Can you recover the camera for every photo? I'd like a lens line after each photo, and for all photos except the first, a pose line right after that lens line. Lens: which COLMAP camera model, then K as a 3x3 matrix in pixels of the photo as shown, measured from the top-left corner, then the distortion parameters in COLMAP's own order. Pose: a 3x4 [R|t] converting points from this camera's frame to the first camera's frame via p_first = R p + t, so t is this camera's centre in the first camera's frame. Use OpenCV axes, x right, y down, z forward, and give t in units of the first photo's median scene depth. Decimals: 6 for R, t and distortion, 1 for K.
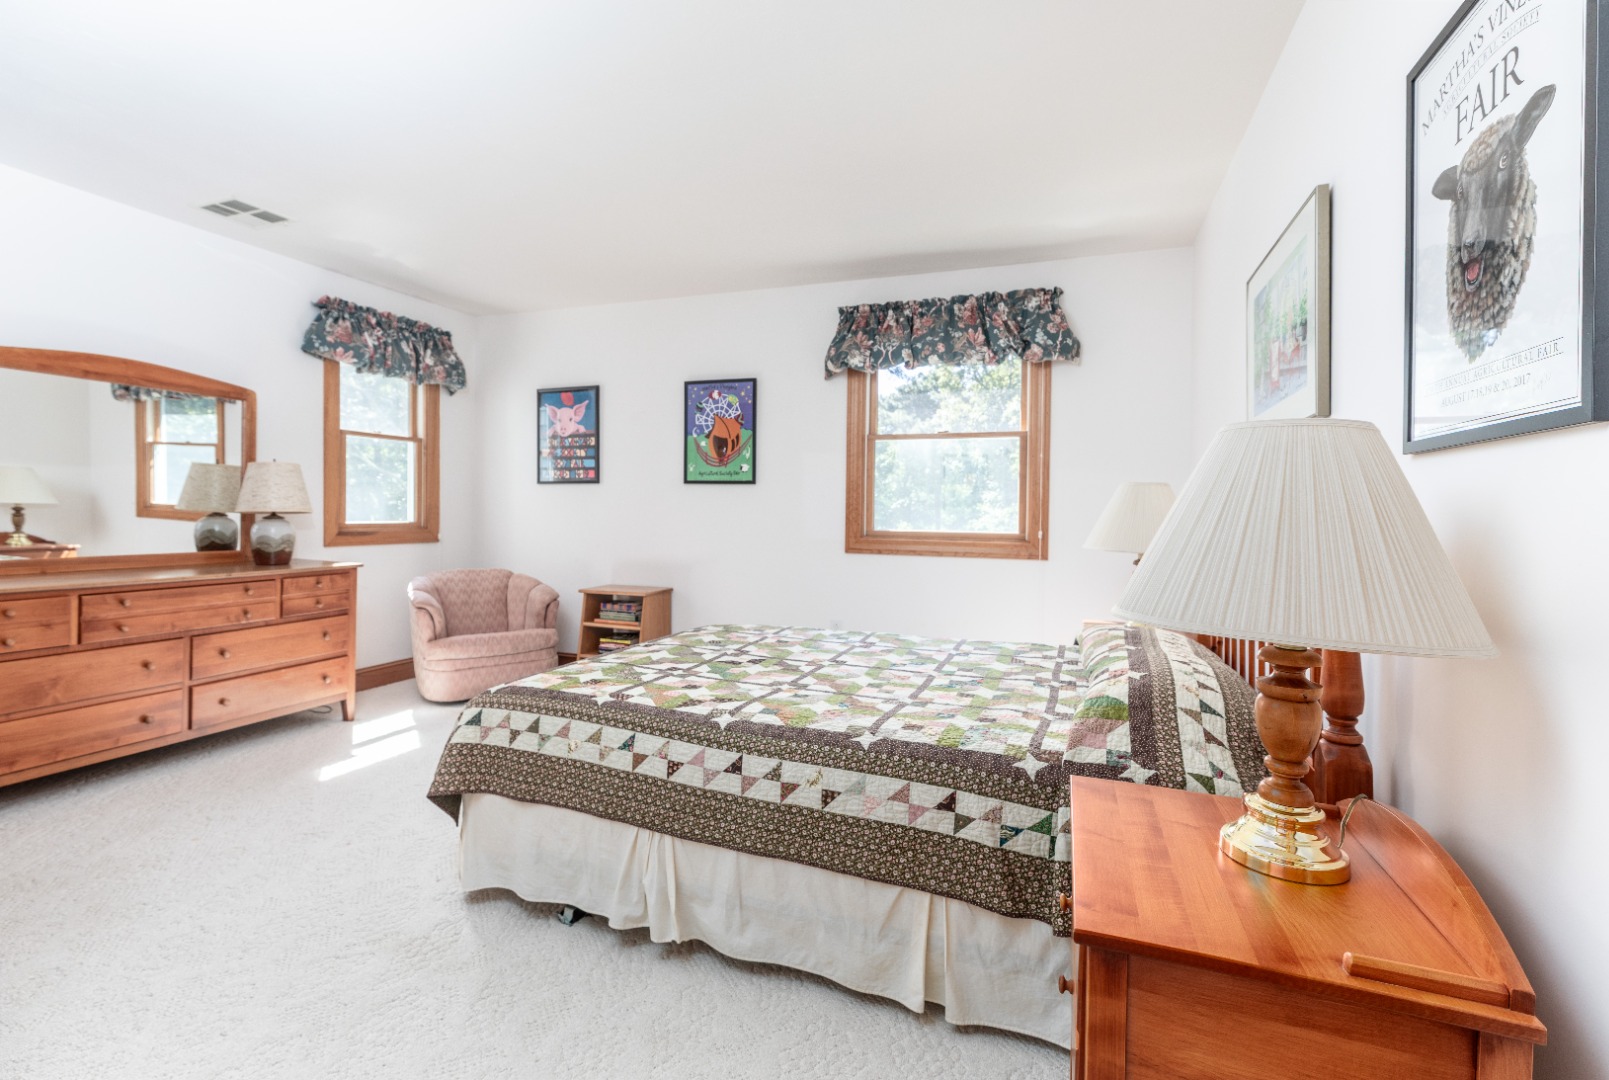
lens RADIAL K [[734.3, 0, 806.5], [0, 734.3, 511.5], [0, 0, 1]] dist [0.000659, 0.000152]
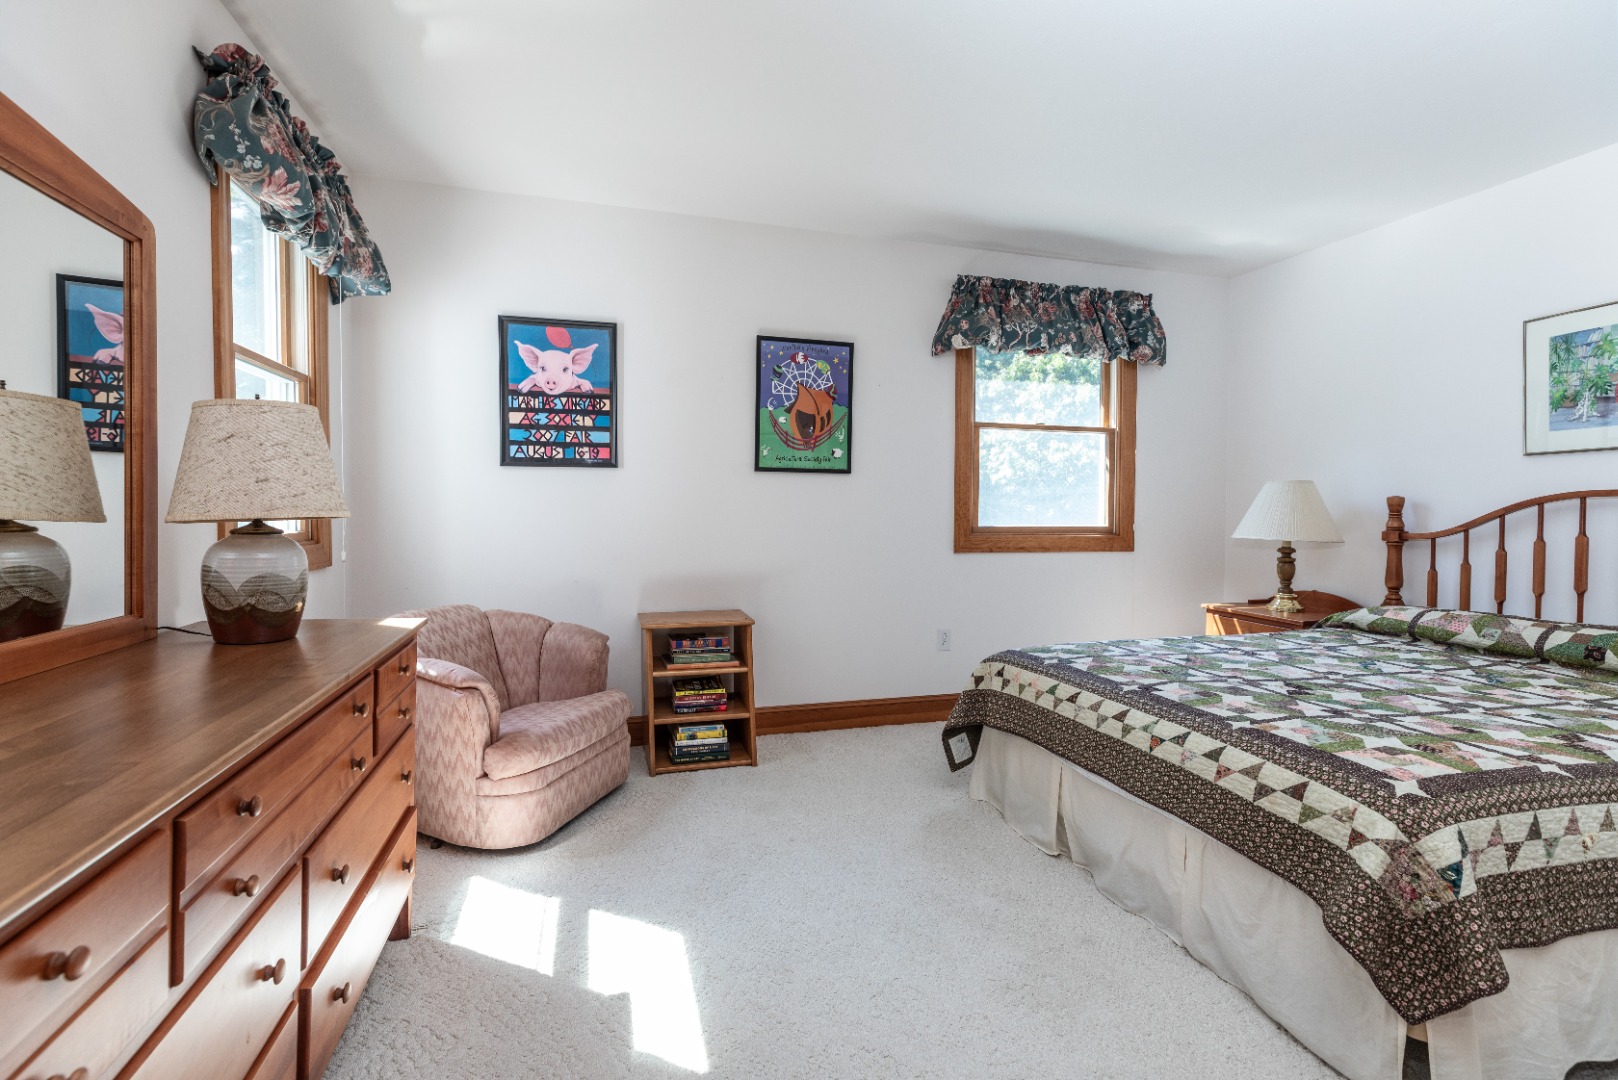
lens RADIAL K [[719.3, 0, 806.5], [0, 719.3, 516.5], [0, 0, 1]] dist [0.003140, 0.000368]
pose [[0.807185, -0.015288, 0.590101, -0.576920], [0.003395, 0.999768, 0.021257, -0.006782], [-0.590289, -0.015155, 0.807049, 0.380010]]
